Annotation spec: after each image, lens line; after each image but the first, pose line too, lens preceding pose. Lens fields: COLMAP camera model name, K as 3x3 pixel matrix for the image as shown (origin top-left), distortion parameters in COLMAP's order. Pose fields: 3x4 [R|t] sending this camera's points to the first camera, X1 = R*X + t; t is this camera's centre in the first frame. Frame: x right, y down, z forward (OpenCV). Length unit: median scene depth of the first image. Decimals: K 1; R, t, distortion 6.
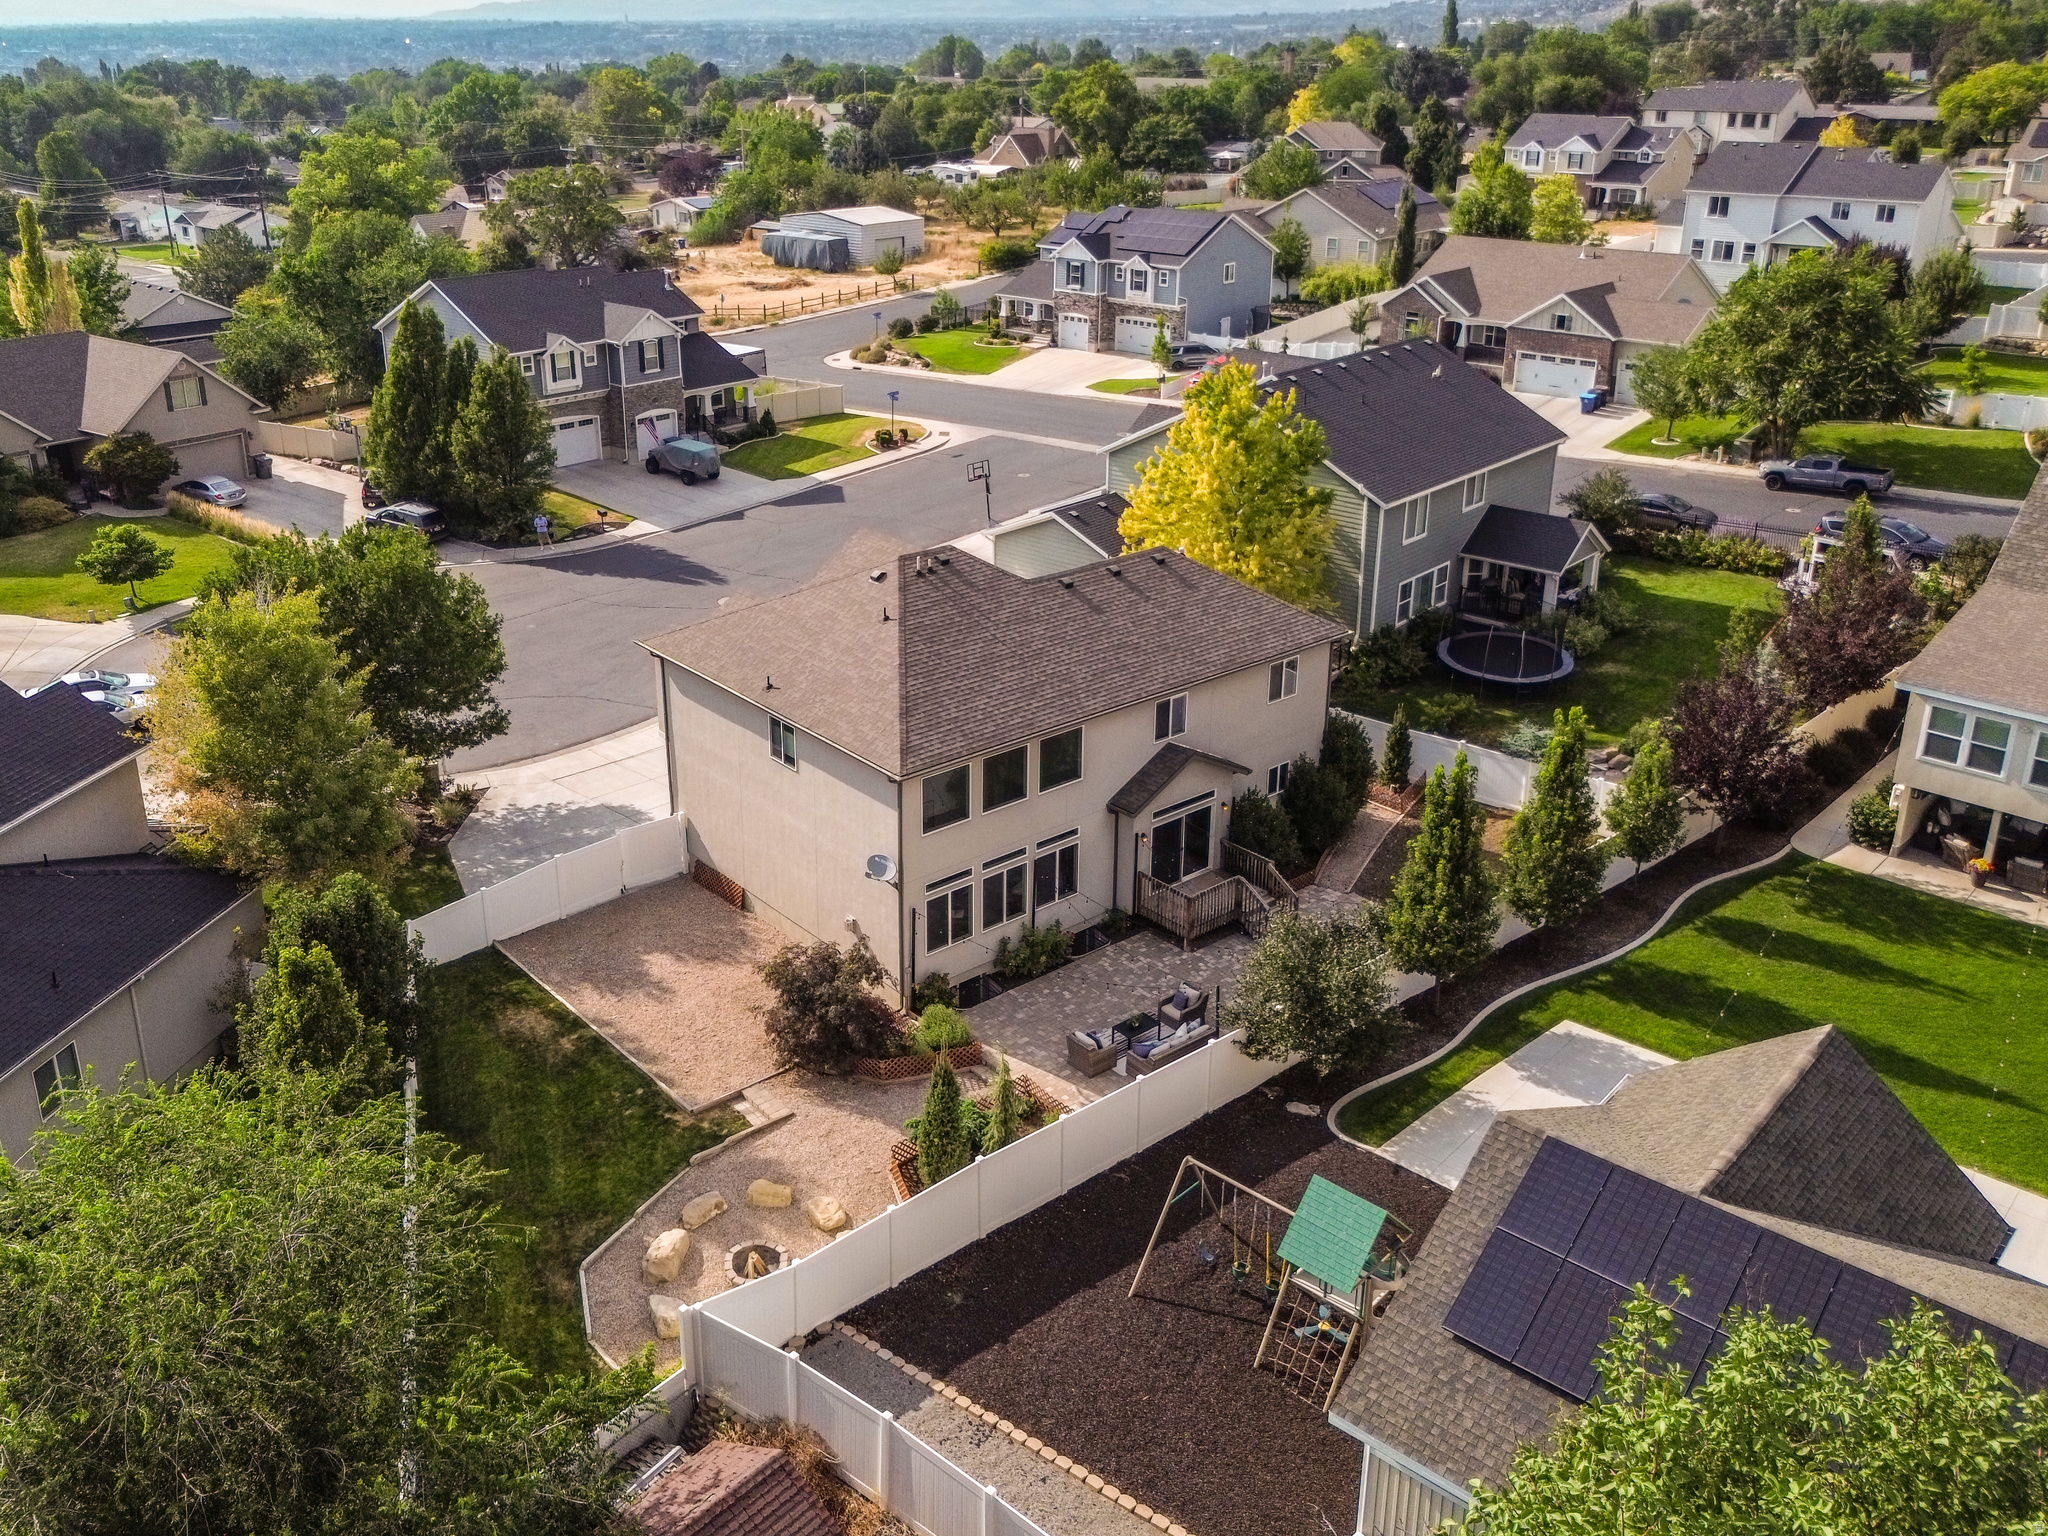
lens RADIAL K [[1798.5, 0, 1016.1], [0, 1798.5, 761.0], [0, 0, 1]] dist [0.144322, -0.223293]
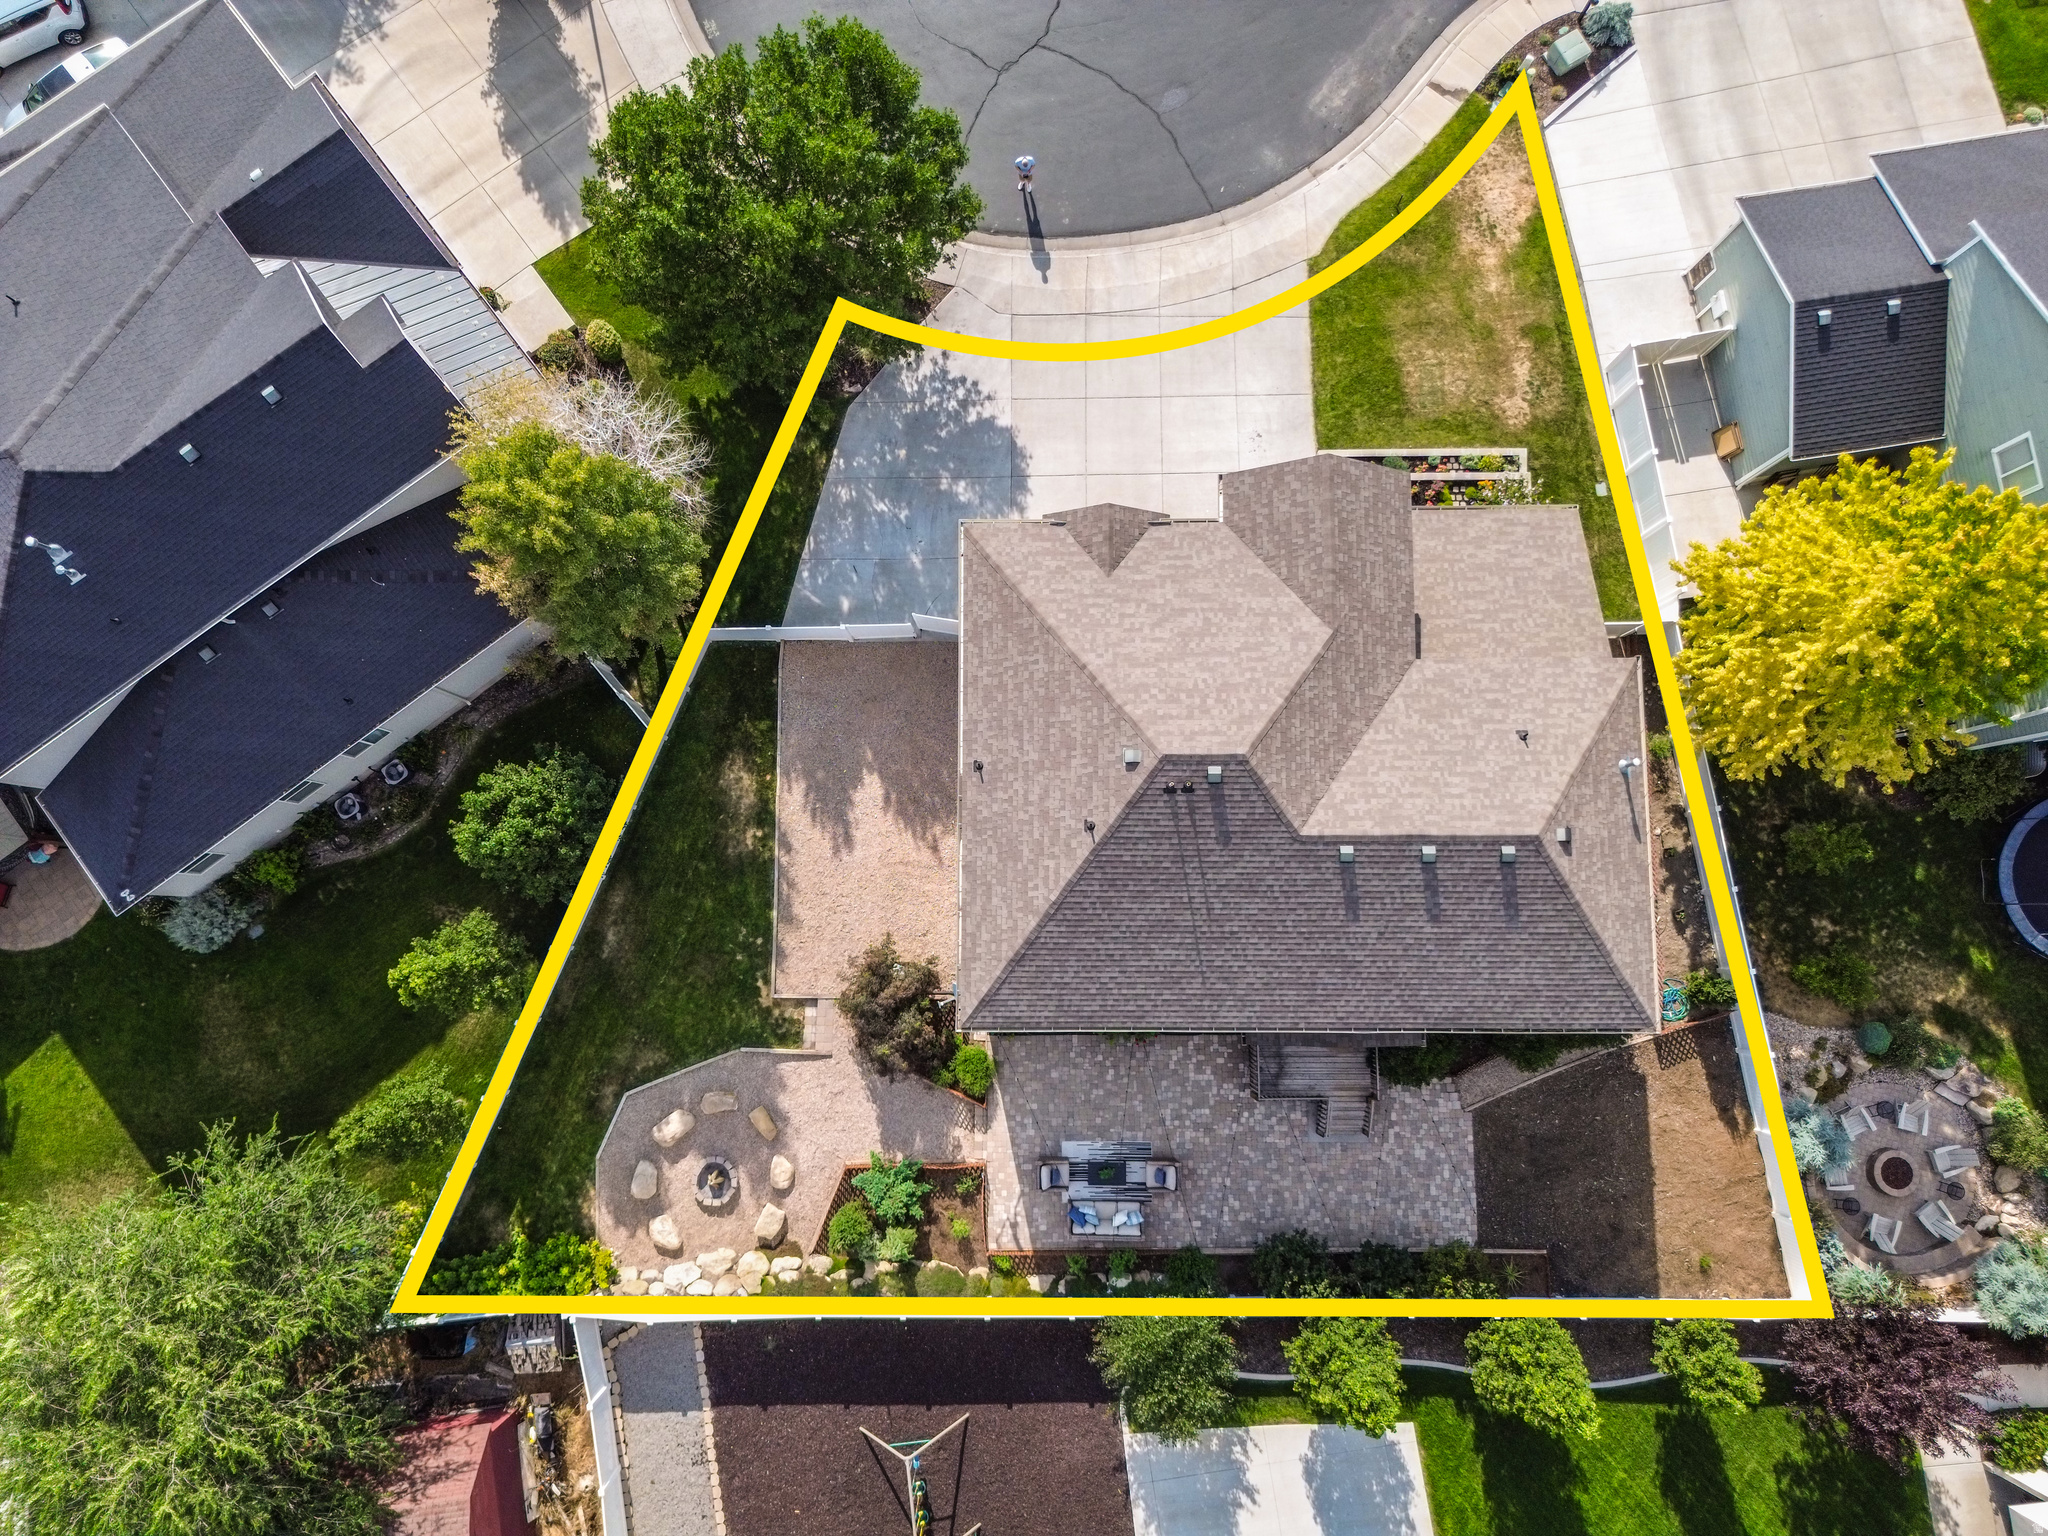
lens RADIAL K [[1402.1, 0, 978.6], [0, 1402.1, 771.3], [0, 0, 1]] dist [0.037360, -0.006019]
pose [[0.771067, 0.630611, -0.088230, -0.051464], [-0.214376, 0.387564, 0.896570, -0.492596], [0.599582, -0.672401, 0.434026, 0.497375]]
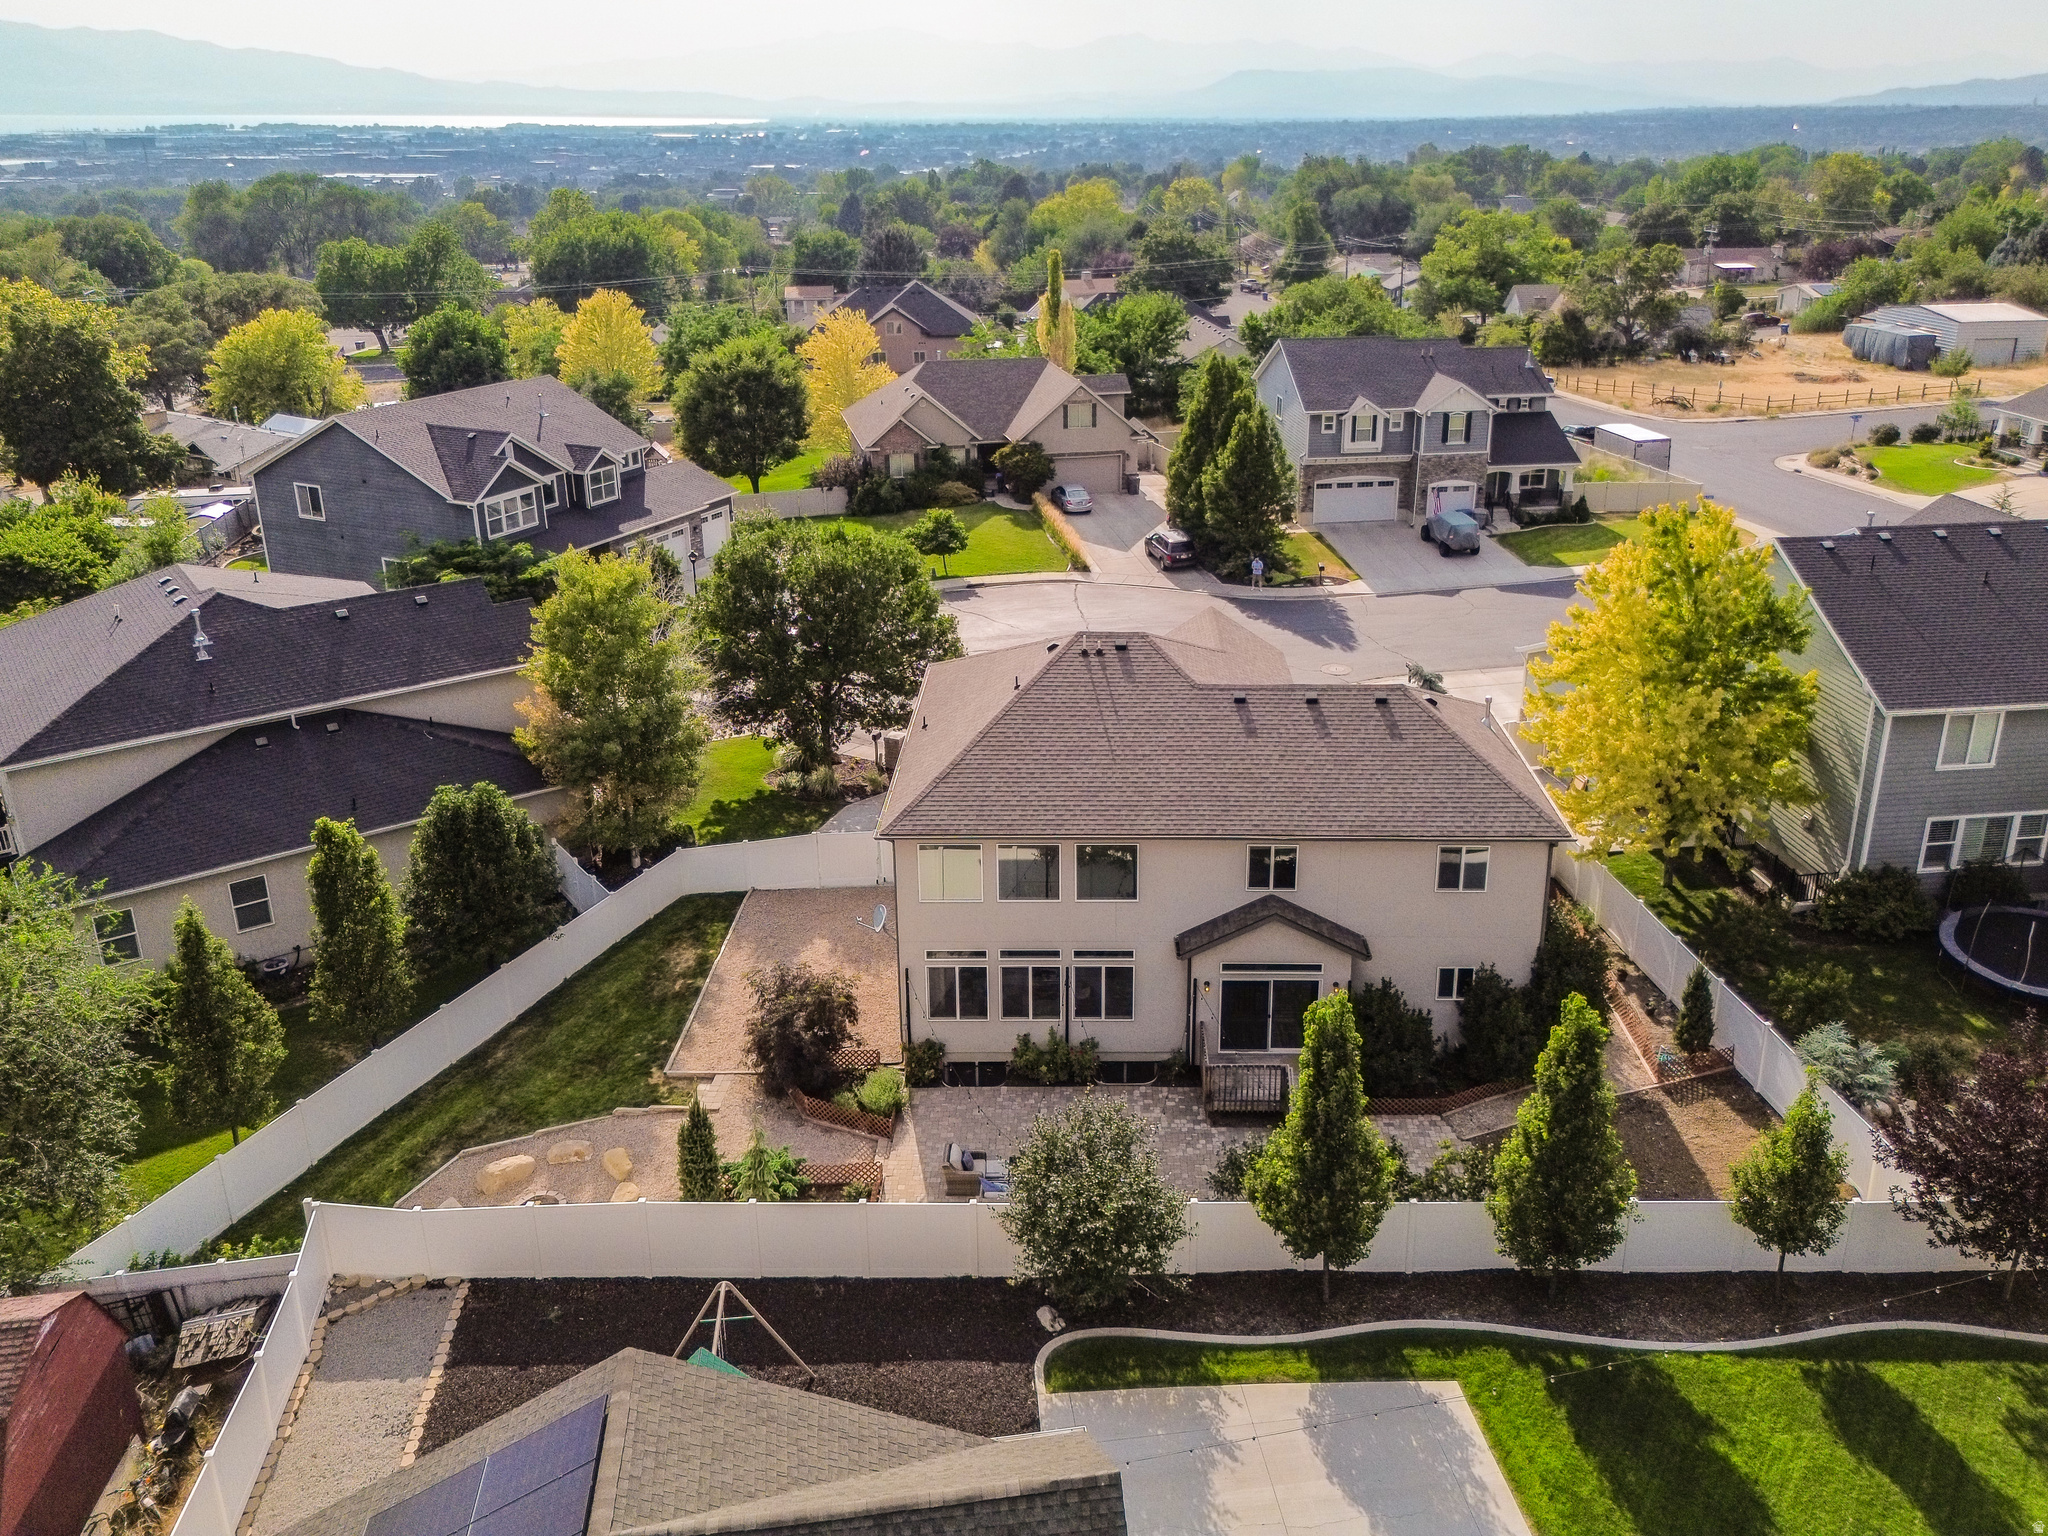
lens RADIAL K [[1657.6, 0, 1030.6], [0, 1657.6, 757.9], [0, 0, 1]] dist [0.061491, -0.001301]
pose [[0.748013, 0.244226, -0.617114, 0.364578], [-0.254327, 0.964331, 0.073365, -0.078997], [0.613021, 0.102071, 0.783446, 0.210940]]
